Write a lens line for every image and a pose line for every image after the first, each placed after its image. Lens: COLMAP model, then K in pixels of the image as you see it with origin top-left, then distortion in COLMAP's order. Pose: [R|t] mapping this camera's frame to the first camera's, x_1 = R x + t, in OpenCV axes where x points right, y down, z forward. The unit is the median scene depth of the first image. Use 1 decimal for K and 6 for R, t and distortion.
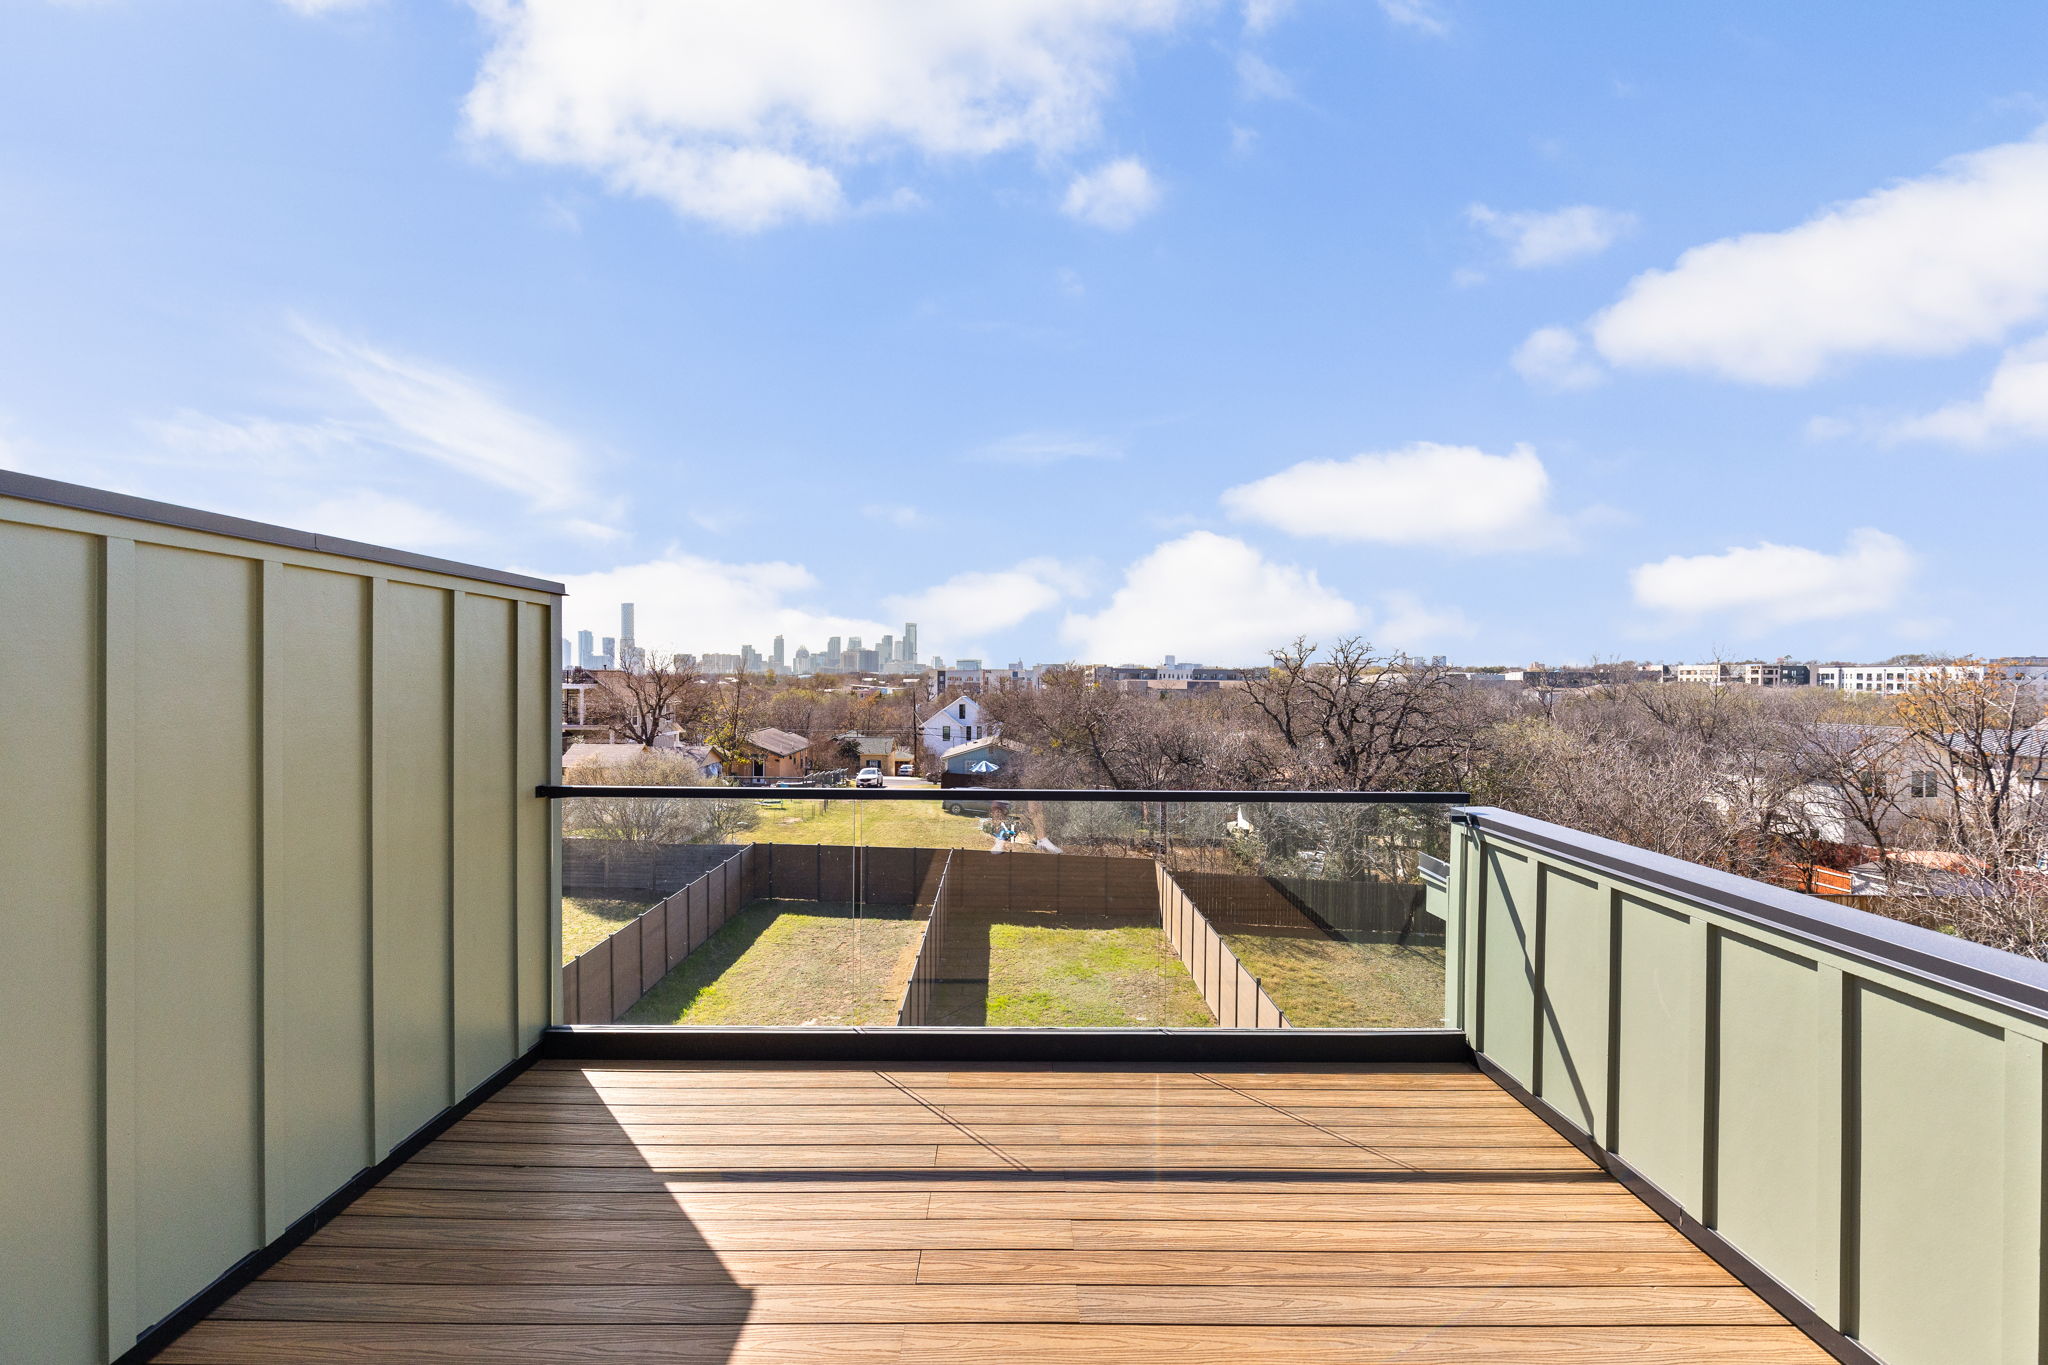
lens RADIAL K [[947.2, 0, 1027.4], [0, 947.2, 677.2], [0, 0, 1]] dist [0.001413, 0.000117]
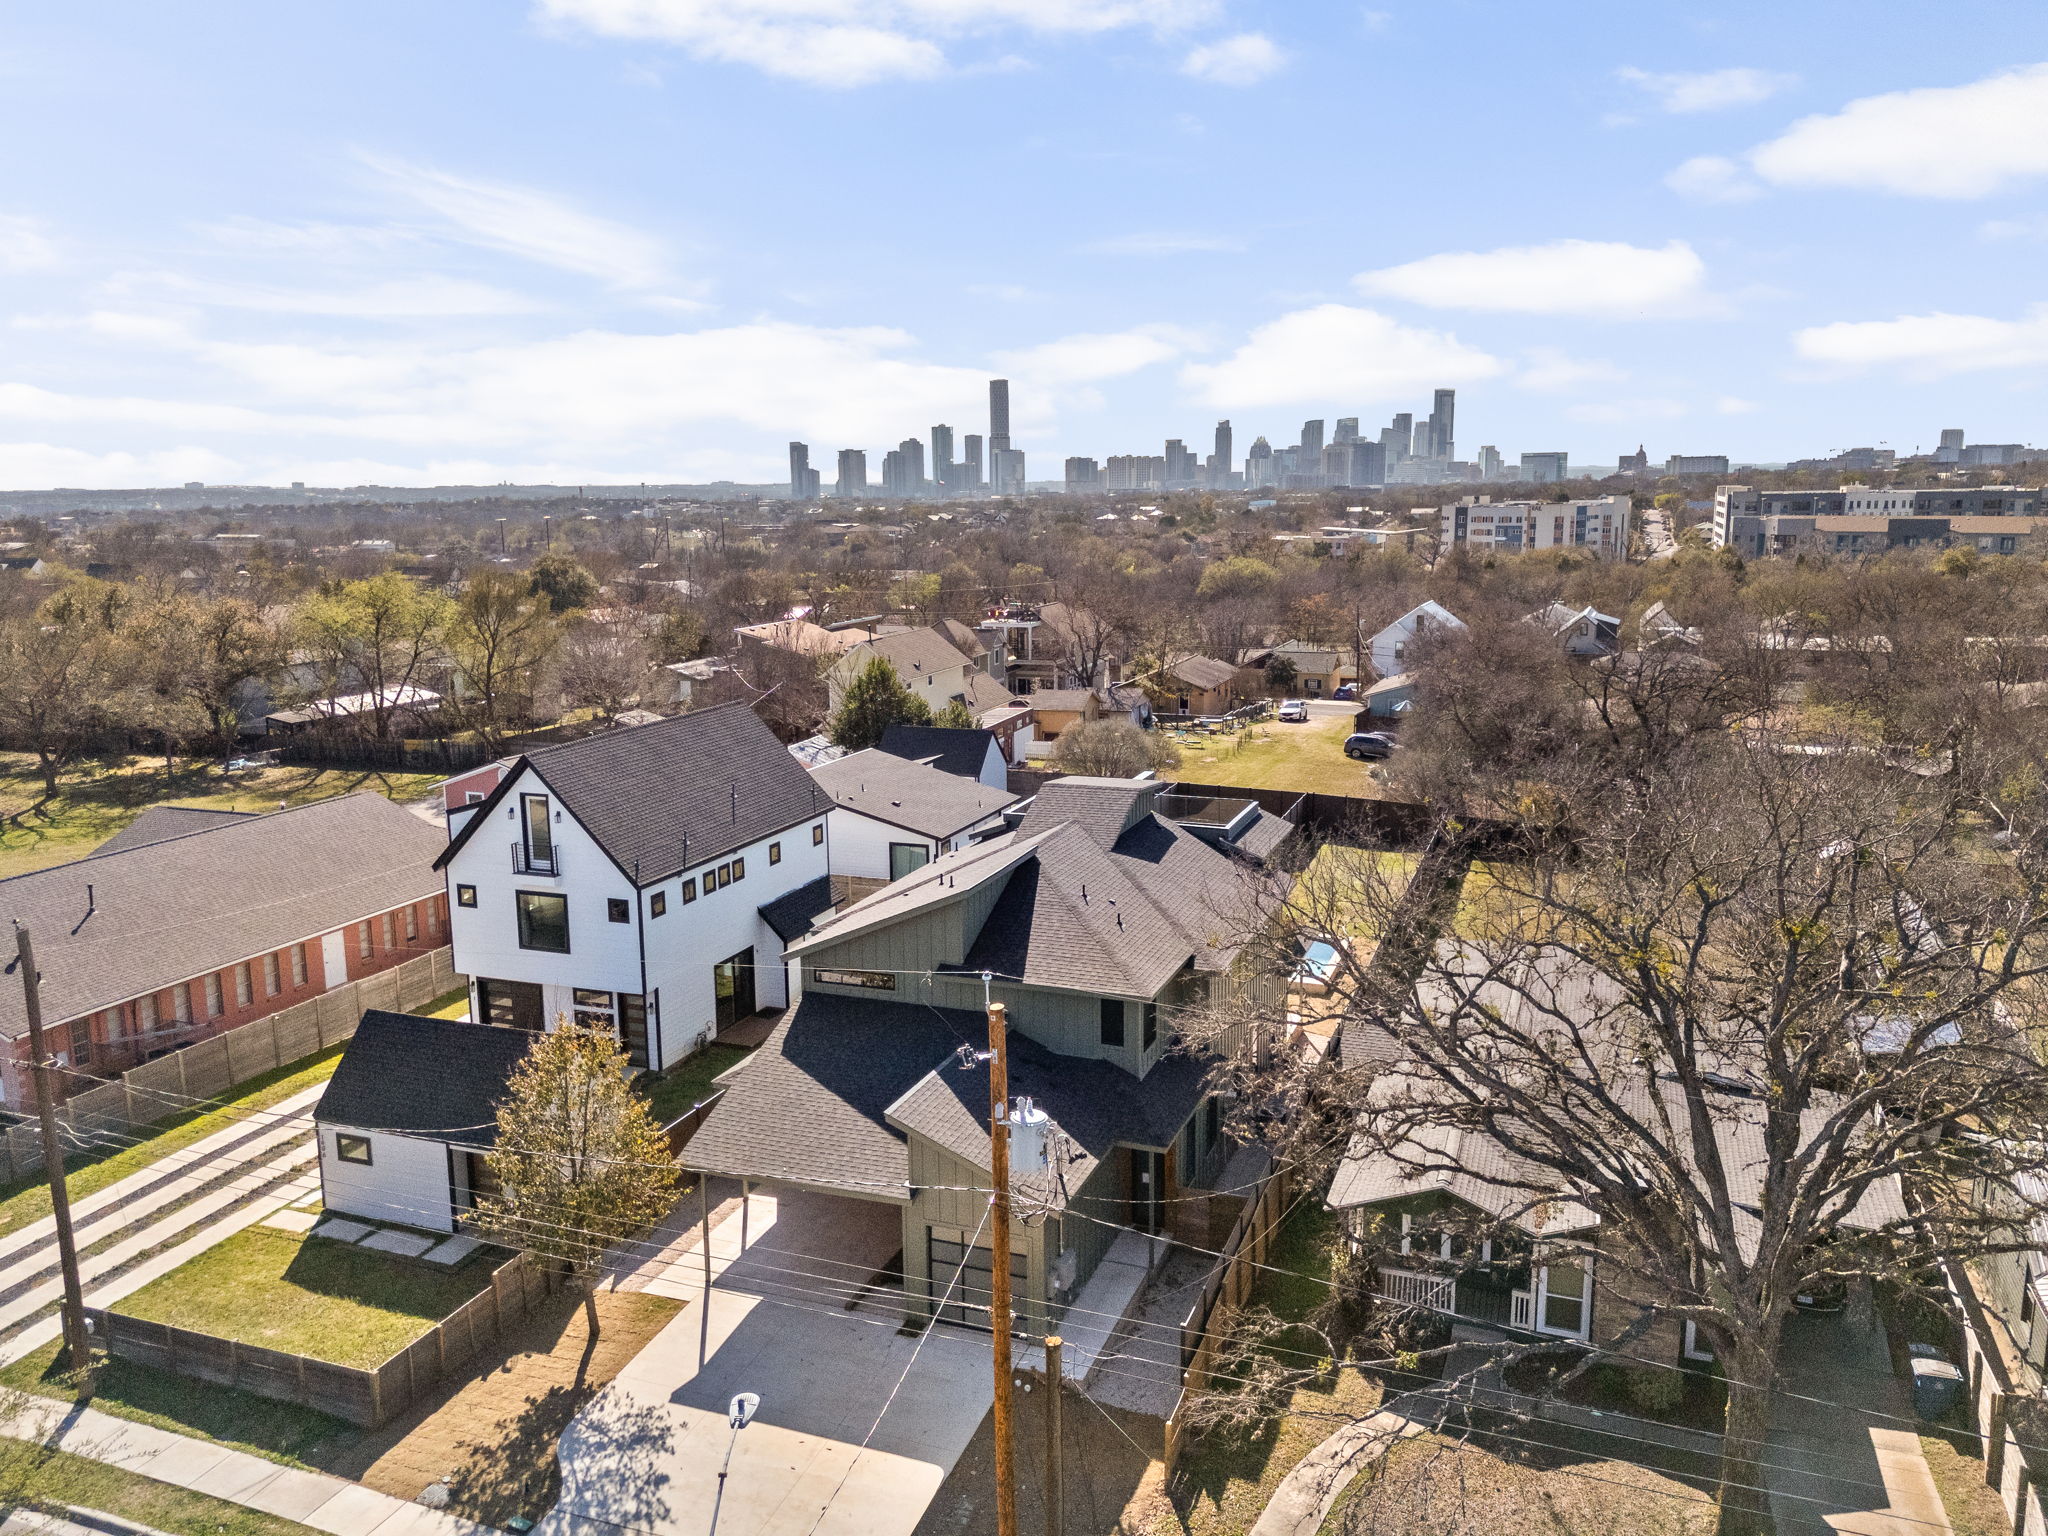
lens RADIAL K [[1530.3, 0, 1024.0], [0, 1530.3, 768.0], [0, 0, 1]] dist [0.072608, -0.102626]
pose [[0.927089, 0.047011, -0.371881, 0.195812], [0.021123, 0.983976, 0.177048, -0.142230], [0.374245, -0.171994, 0.911240, -0.657443]]
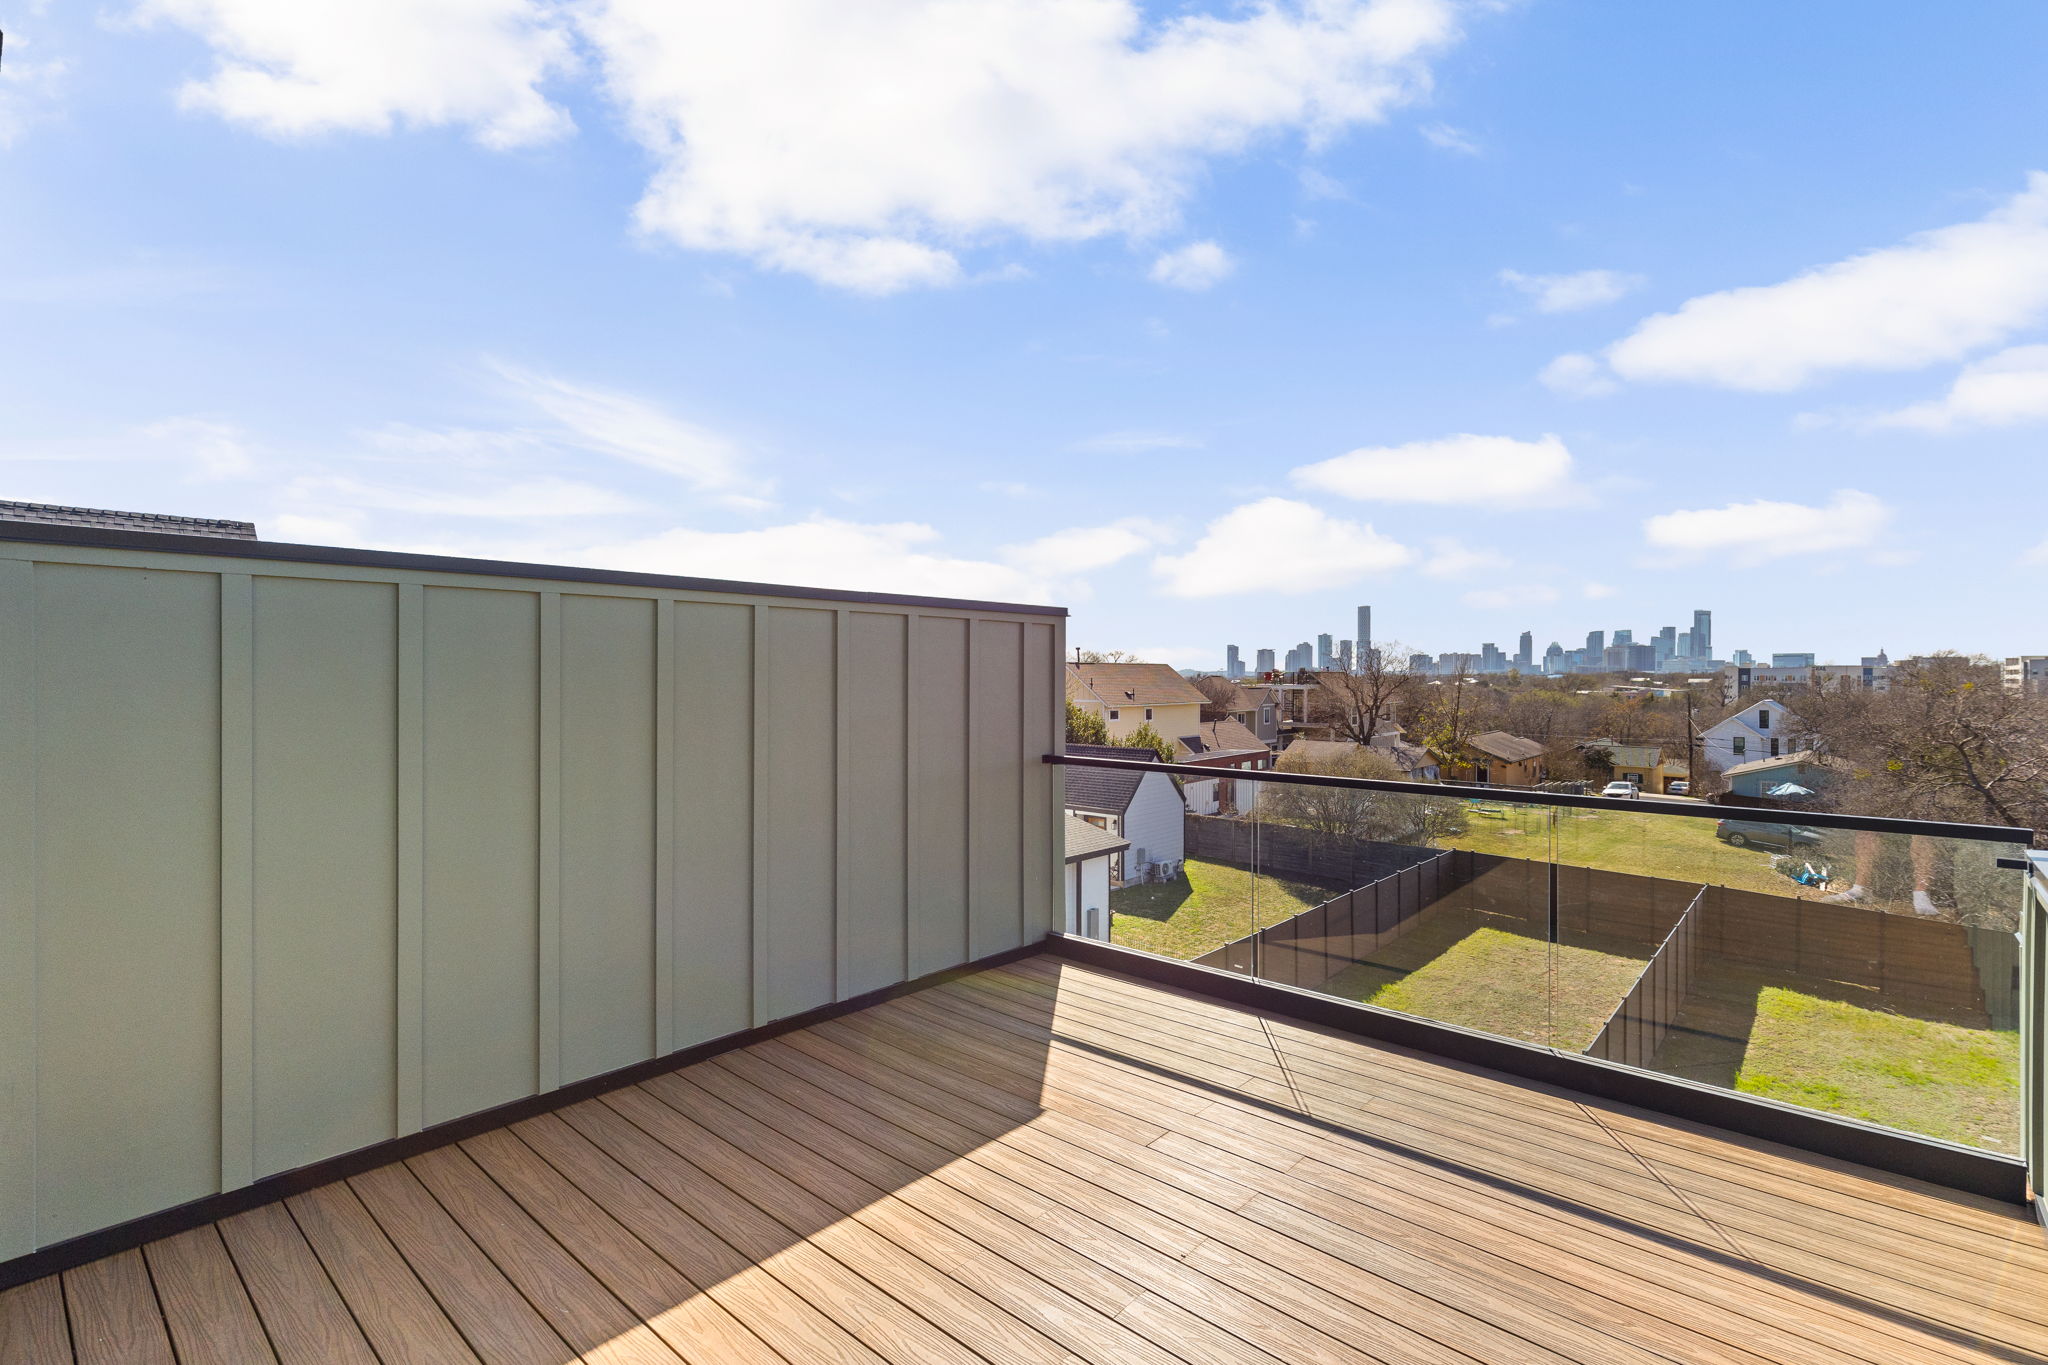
lens RADIAL K [[947.2, 0, 1027.4], [0, 947.2, 677.2], [0, 0, 1]] dist [0.001413, 0.000117]
pose [[0.737594, -0.006401, -0.675214, 0.020659], [0.005789, 0.999978, -0.003156, 0.000398], [0.675220, -0.001581, 0.737615, -0.001542]]
